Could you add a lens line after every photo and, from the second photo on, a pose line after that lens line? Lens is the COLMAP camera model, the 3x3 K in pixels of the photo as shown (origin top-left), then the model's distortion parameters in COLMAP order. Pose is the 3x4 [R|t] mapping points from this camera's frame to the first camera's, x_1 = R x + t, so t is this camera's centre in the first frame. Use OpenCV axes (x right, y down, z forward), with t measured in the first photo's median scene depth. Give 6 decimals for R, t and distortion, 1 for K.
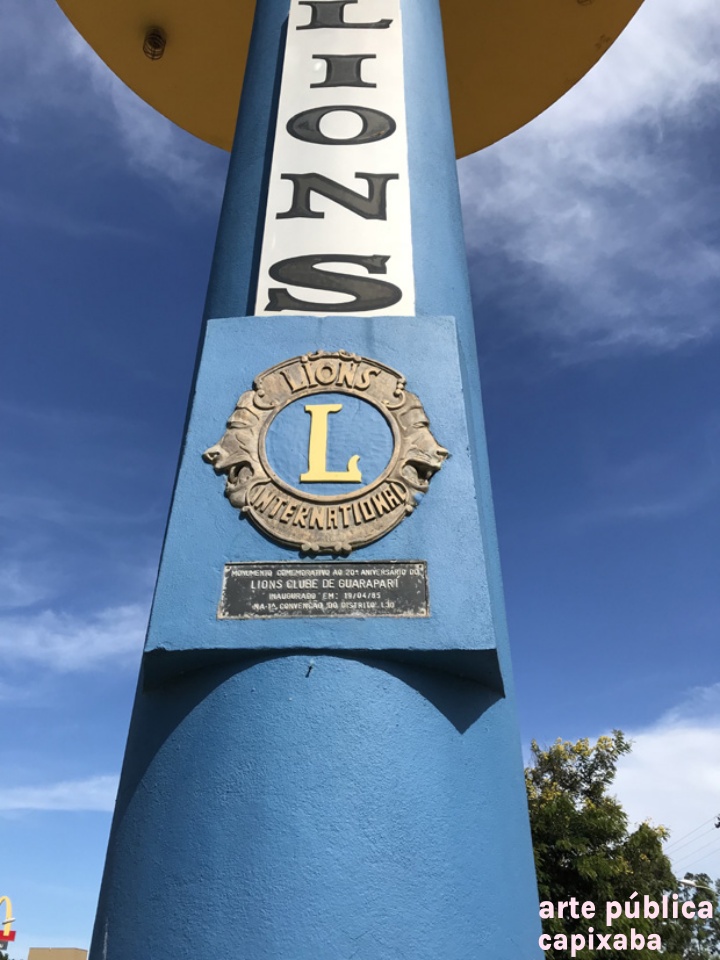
lens RADIAL K [[798.2, 0, 368.5], [0, 798.2, 472.6], [0, 0, 1]] dist [0.032465, -0.040031]
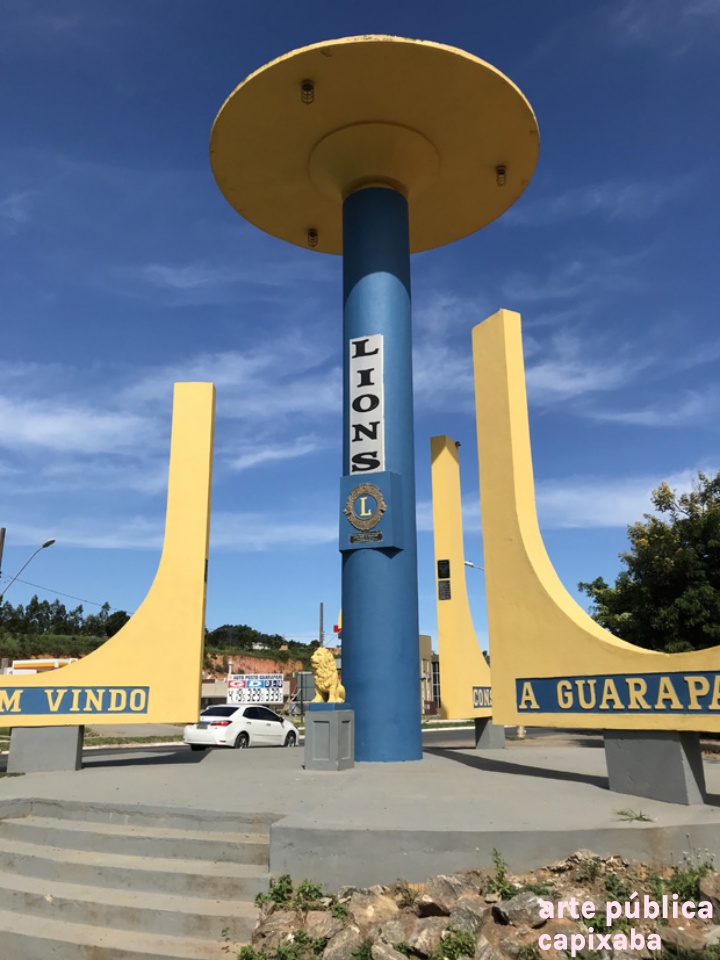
lens RADIAL K [[798.2, 0, 364.4], [0, 798.2, 467.3], [0, 0, 1]] dist [0.032465, -0.040031]
pose [[0.928412, -0.113618, -0.353755, 1.800488], [0.221287, 0.933905, 0.280807, -1.727868], [0.298469, -0.338986, 0.892191, -3.522764]]
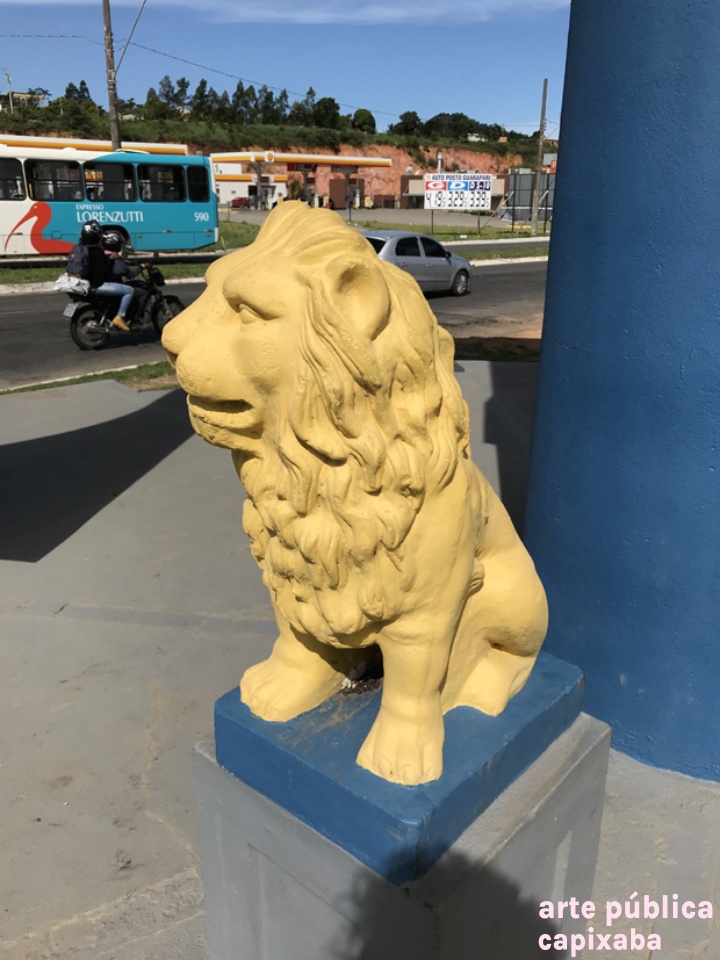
lens RADIAL K [[798.2, 0, 356.5], [0, 798.2, 463.5], [0, 0, 1]] dist [0.032465, -0.040031]
pose [[0.796999, 0.193381, -0.572186, 0.156479], [0.342910, 0.634987, 0.692246, 0.229836], [0.497198, -0.747928, 0.439771, -0.203996]]
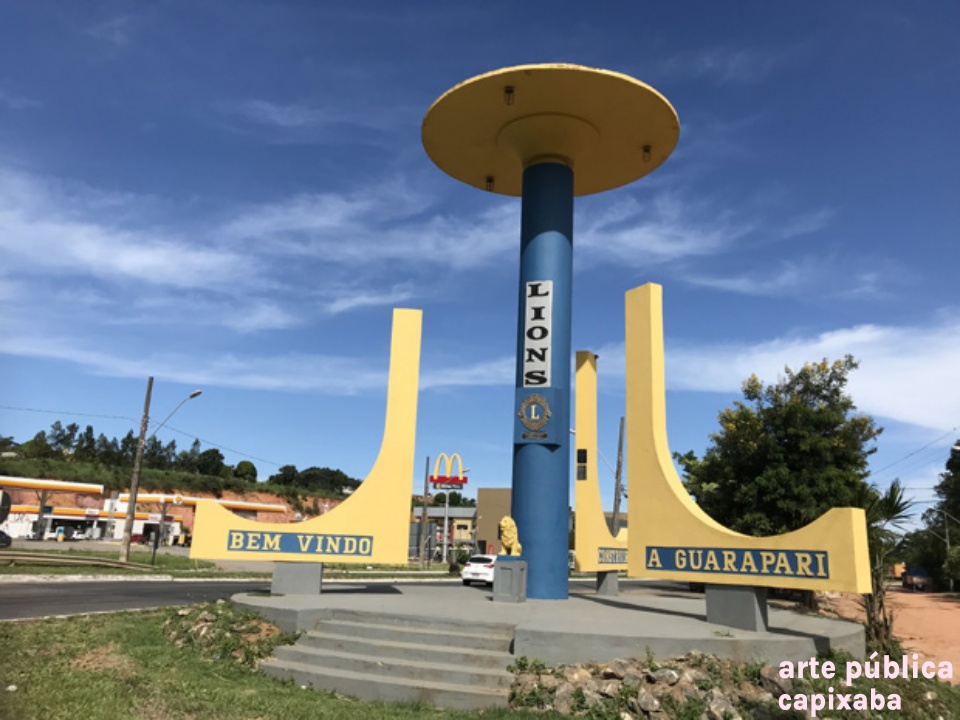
lens RADIAL K [[798.2, 0, 481.9], [0, 798.2, 354.1], [0, 0, 1]] dist [0.032465, -0.040031]
pose [[0.943402, -0.044365, -0.328670, 1.821127], [0.158284, 0.931093, 0.328652, -2.867650], [0.291441, -0.362074, 0.885417, -5.102416]]
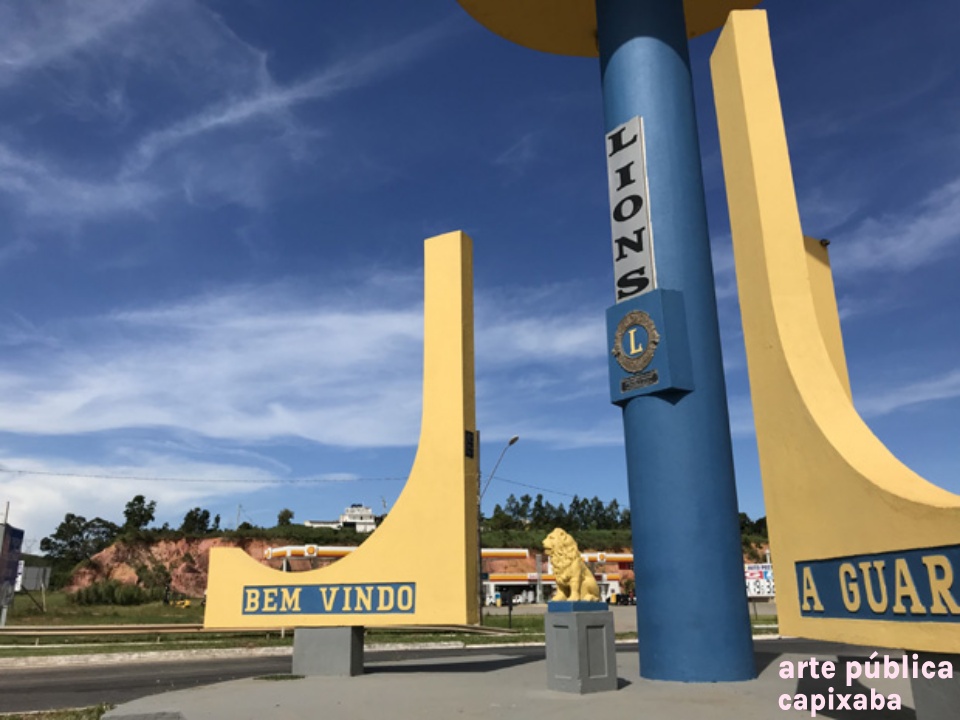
lens RADIAL K [[798.2, 0, 471.3], [0, 798.2, 364.1], [0, 0, 1]] dist [0.032465, -0.040031]
pose [[0.612171, -0.234876, -0.755036, 2.383979], [0.468368, 0.877041, 0.106916, -0.732296], [0.637085, -0.419086, 0.646907, -2.086736]]
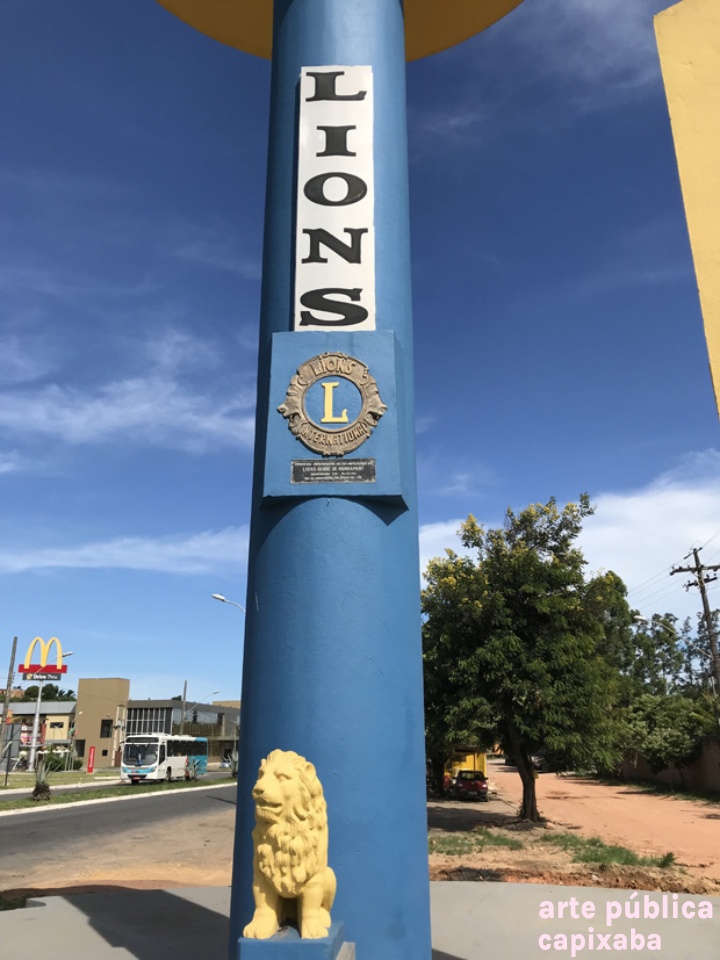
lens RADIAL K [[798.2, 0, 373.9], [0, 798.2, 478.2], [0, 0, 1]] dist [0.032465, -0.040031]
pose [[0.999963, -0.008261, 0.002319, 0.057108], [0.007256, 0.958394, 0.285356, -0.469844], [-0.004580, -0.285328, 0.958419, -1.197934]]
